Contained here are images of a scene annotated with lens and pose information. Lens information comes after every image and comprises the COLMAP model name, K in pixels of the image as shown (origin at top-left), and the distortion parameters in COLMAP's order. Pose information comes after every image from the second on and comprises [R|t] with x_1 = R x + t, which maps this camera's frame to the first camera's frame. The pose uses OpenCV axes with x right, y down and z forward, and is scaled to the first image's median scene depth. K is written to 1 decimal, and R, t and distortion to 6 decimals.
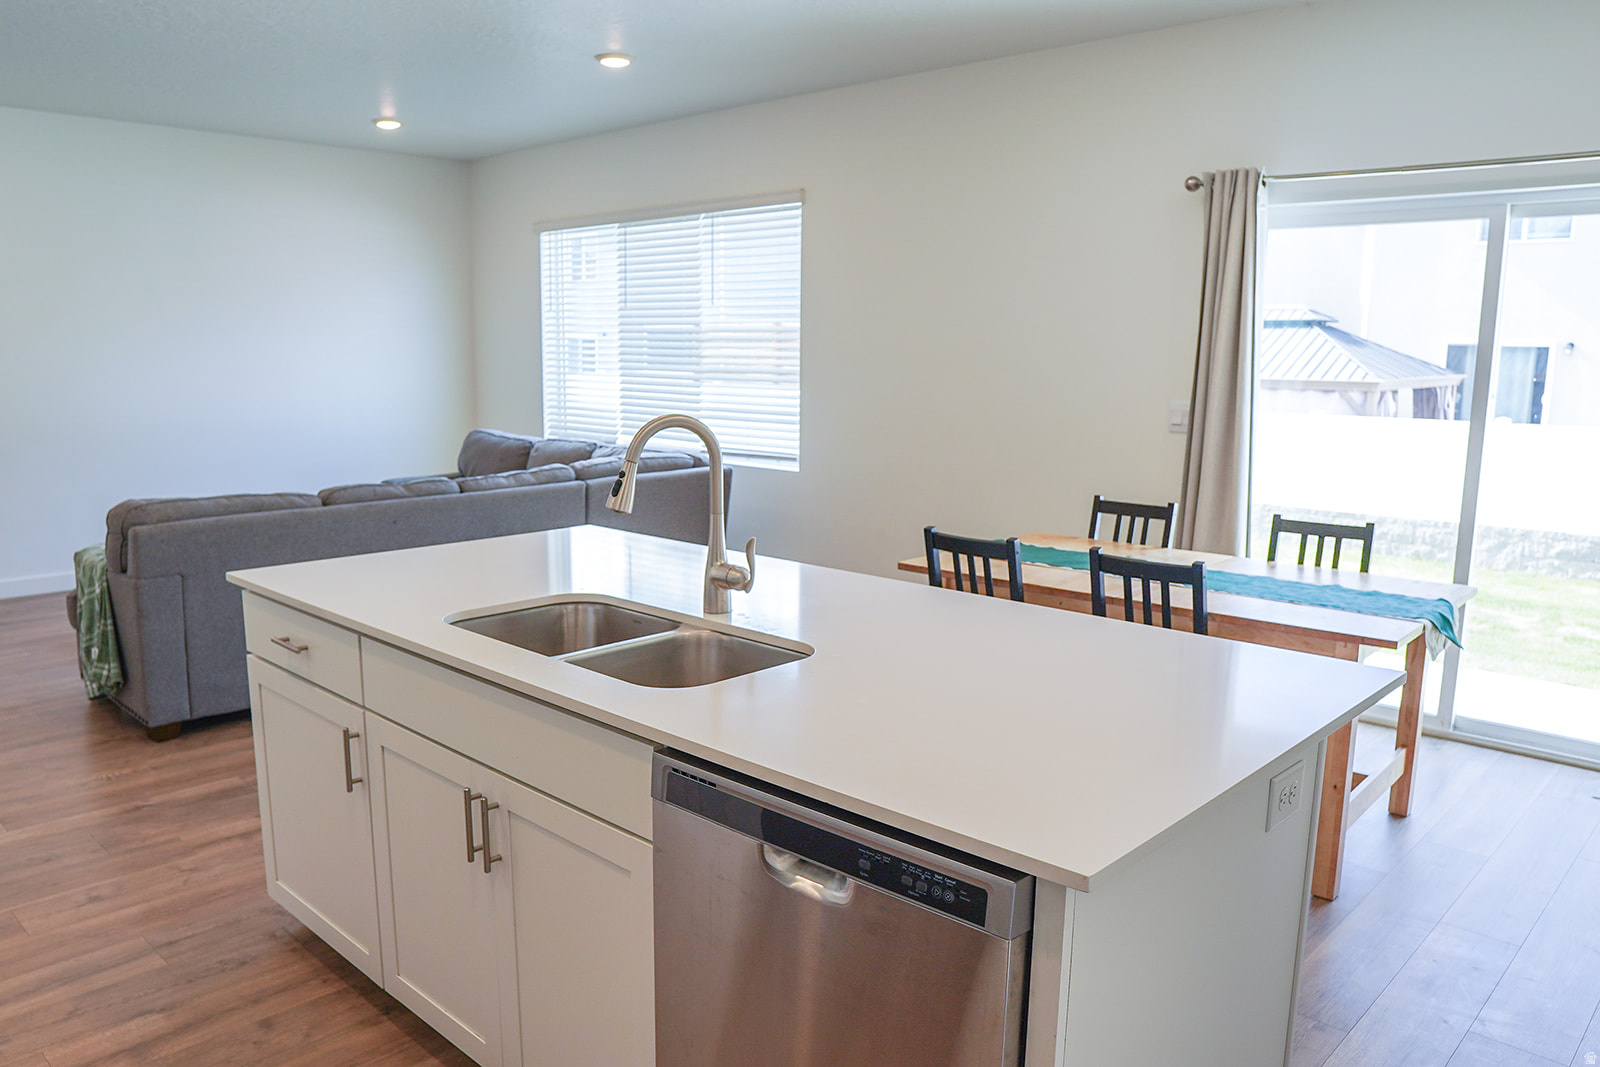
lens RADIAL K [[1177.0, 0, 795.2], [0, 1177.0, 561.0], [0, 0, 1]] dist [-0.121032, 0.092319]
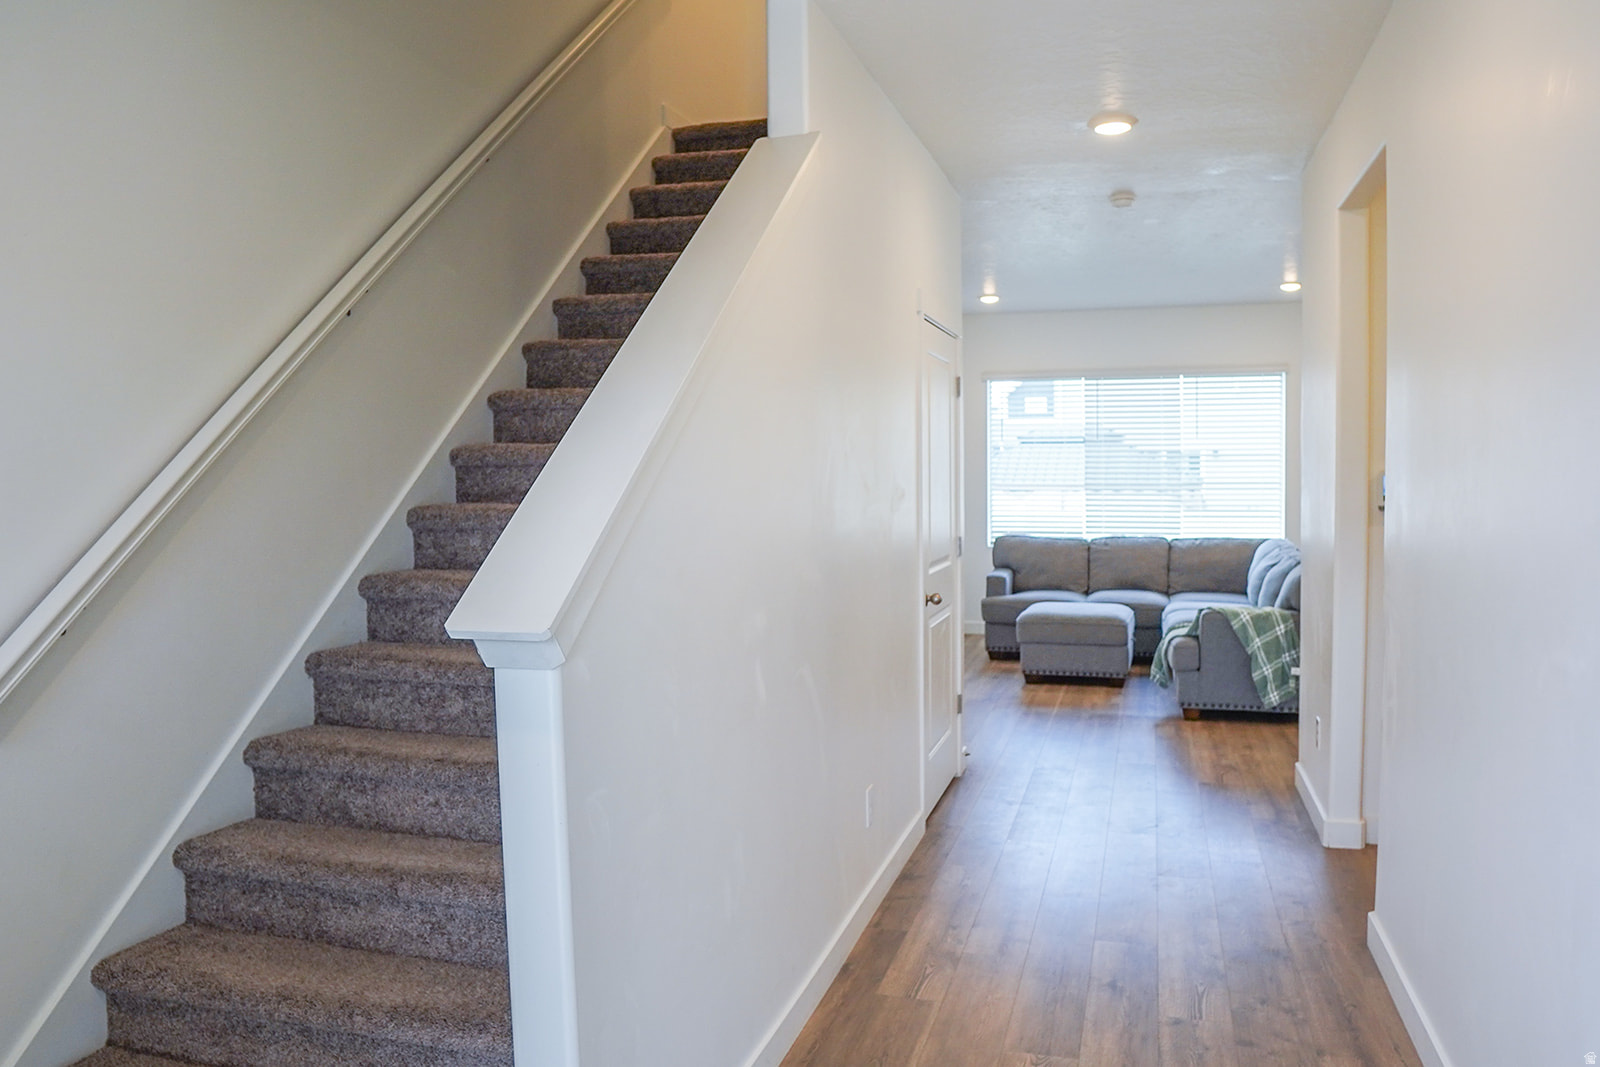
lens RADIAL K [[1178.2, 0, 781.4], [0, 1178.2, 535.1], [0, 0, 1]] dist [-0.115391, 0.084226]
pose [[0.894670, -0.043783, 0.444578, -1.808335], [0.098461, 0.990039, -0.100642, -0.014654], [-0.435743, 0.133815, 0.890069, -0.035204]]
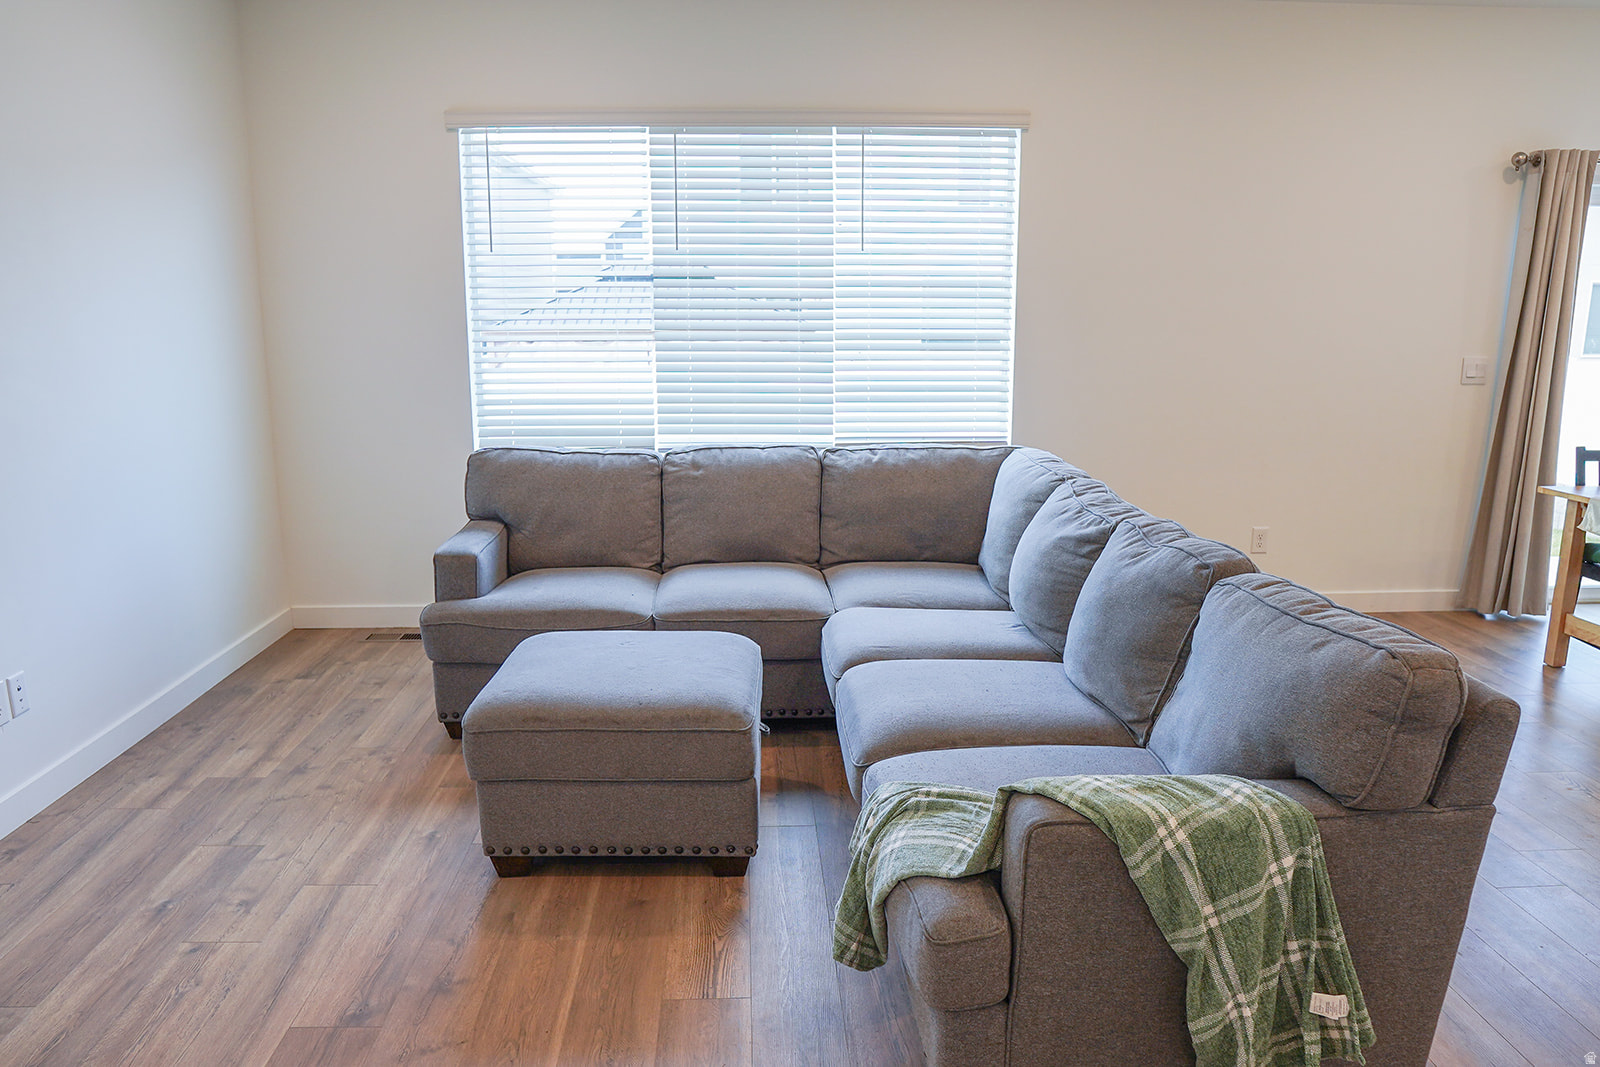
lens RADIAL K [[1130.1, 0, 793.1], [0, 1130.1, 553.6], [0, 0, 1]] dist [-0.112703, 0.074839]
pose [[0.687556, -0.163983, 0.707373, -1.006314], [0.137923, 0.985925, 0.094497, -0.157447], [-0.712912, 0.032591, 0.700496, 0.831327]]
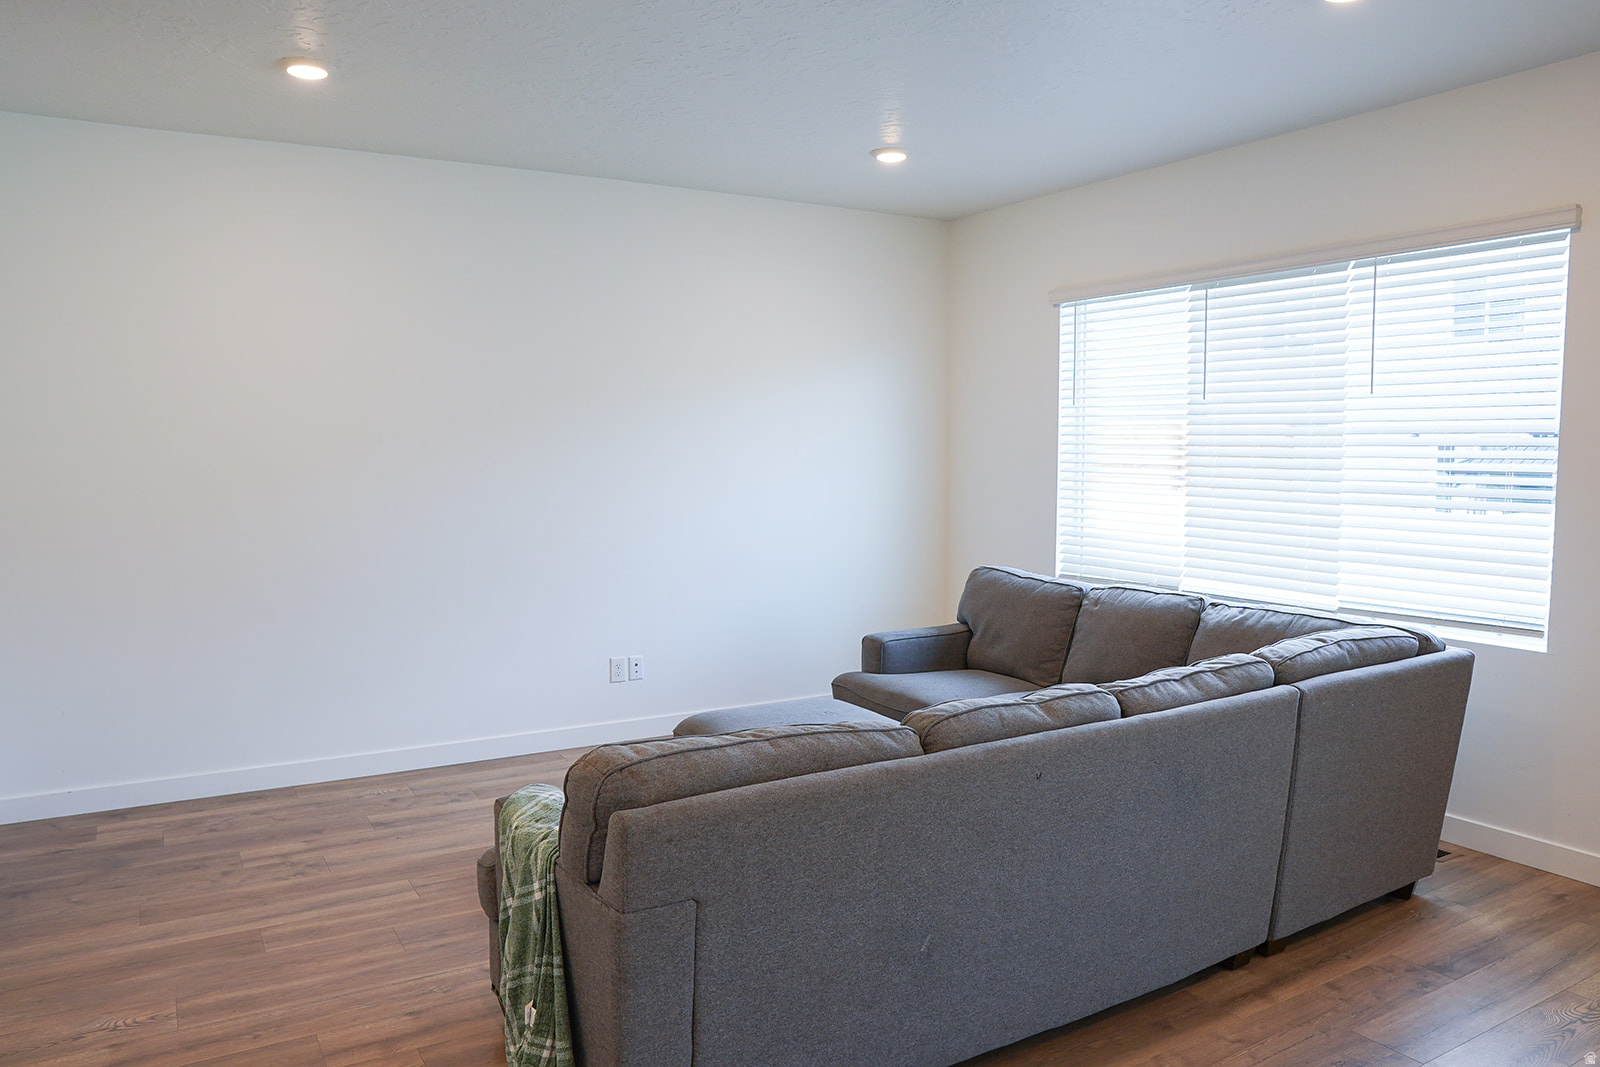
lens RADIAL K [[1130.1, 0, 793.1], [0, 1130.1, 553.6], [0, 0, 1]] dist [-0.112703, 0.074839]
pose [[0.964404, 0.012890, -0.264118, -0.348214], [-0.035960, 0.995925, -0.082701, -0.099201], [0.261976, 0.089255, 0.960938, 0.491902]]
